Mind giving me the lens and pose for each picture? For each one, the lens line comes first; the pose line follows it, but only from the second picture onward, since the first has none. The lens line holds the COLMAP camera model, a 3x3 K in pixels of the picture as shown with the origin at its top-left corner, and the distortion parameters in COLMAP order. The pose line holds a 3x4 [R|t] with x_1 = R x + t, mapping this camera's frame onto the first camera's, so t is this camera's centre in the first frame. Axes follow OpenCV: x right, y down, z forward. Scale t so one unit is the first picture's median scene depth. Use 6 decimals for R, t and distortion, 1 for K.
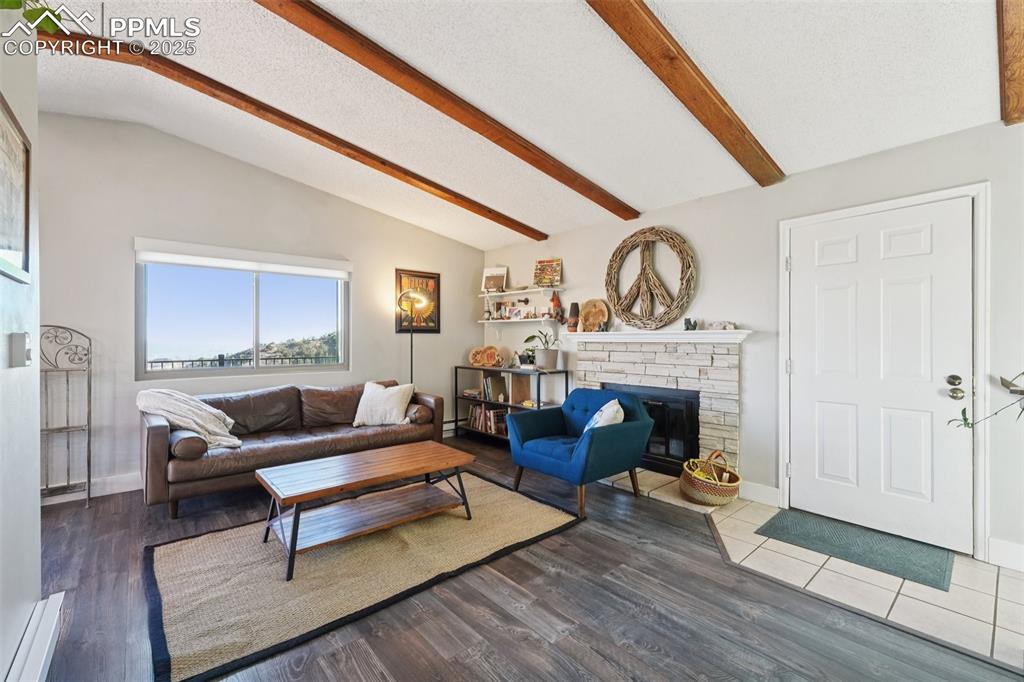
lens RADIAL K [[436.2, 0, 512.2], [0, 436.2, 335.4], [0, 0, 1]] dist [-0.003821, 0.002099]
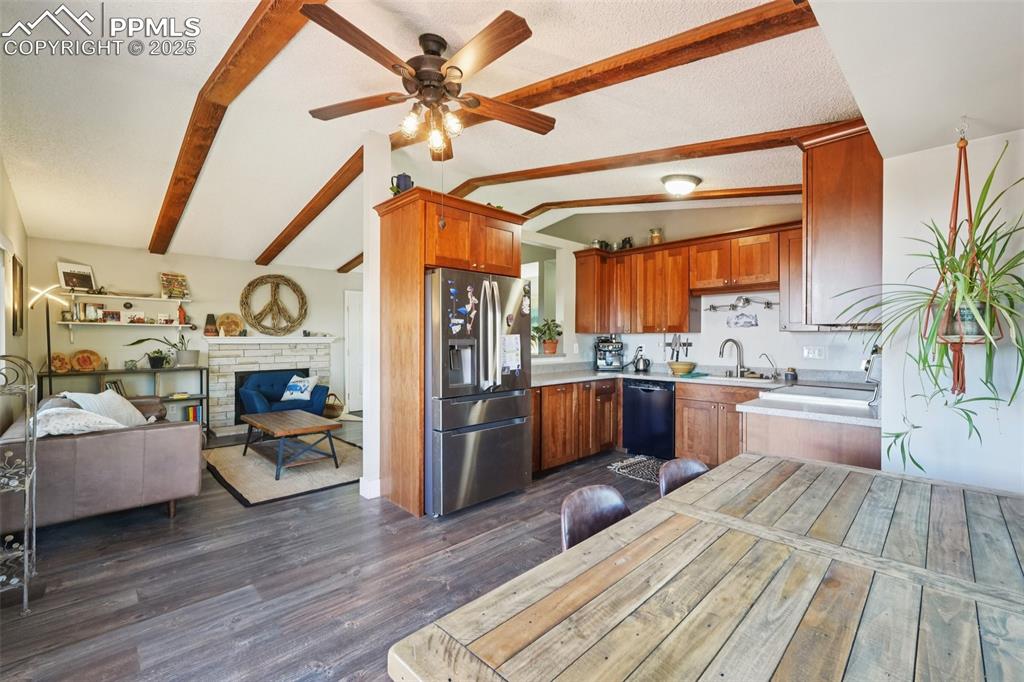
lens RADIAL K [[436.2, 0, 512.7], [0, 436.2, 341.1], [0, 0, 1]] dist [-0.003821, 0.002099]
pose [[-0.056640, -0.005271, 0.998381, -1.395897], [-0.005079, 0.999975, 0.004991, -0.005354], [-0.998382, -0.004788, -0.056665, 0.191409]]
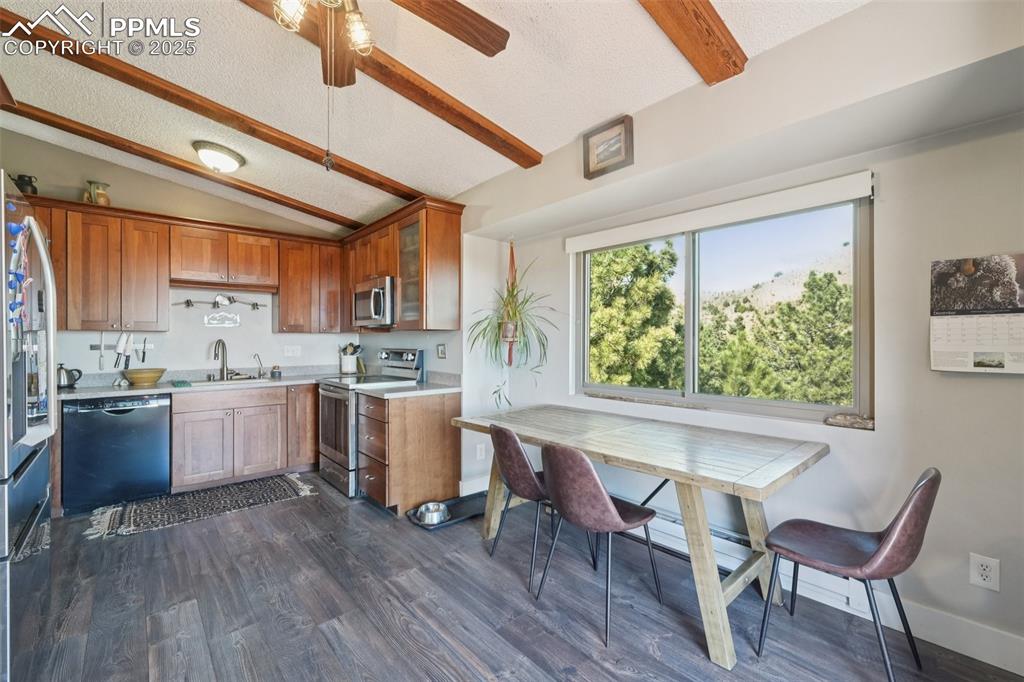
lens RADIAL K [[436.2, 0, 512.7], [0, 436.2, 339.8], [0, 0, 1]] dist [-0.003821, 0.002099]
pose [[-0.999991, -0.000568, -0.004093, -1.007348], [-0.000550, 0.999991, -0.004213, -0.003244], [0.004095, -0.004211, -0.999983, 0.590941]]
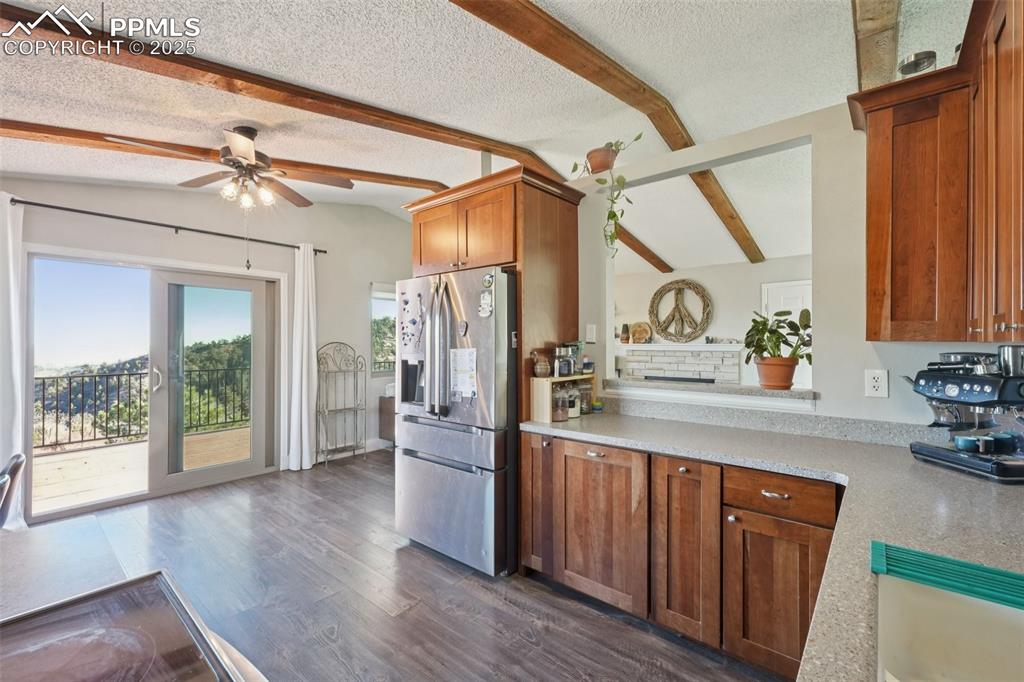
lens RADIAL K [[436.2, 0, 511.1], [0, 436.2, 340.9], [0, 0, 1]] dist [-0.003821, 0.002099]
pose [[0.986865, -0.001270, 0.161545, -0.564716], [0.000396, 0.999985, 0.005440, -0.028523], [-0.161549, -0.005304, 0.986850, -0.492647]]
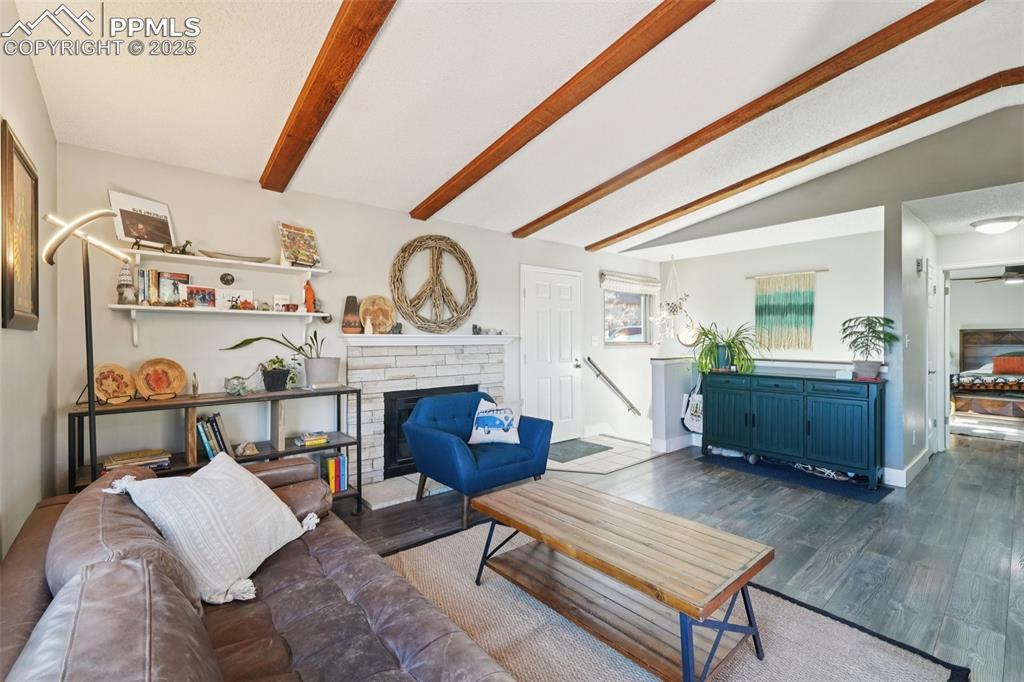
lens RADIAL K [[436.2, 0, 510.0], [0, 436.2, 339.4], [0, 0, 1]] dist [-0.003821, 0.002099]
pose [[0.012481, -0.000550, 0.999922, -0.726047], [-0.004669, 0.999989, 0.000608, 0.000719], [-0.999911, -0.004677, 0.012478, 0.811069]]
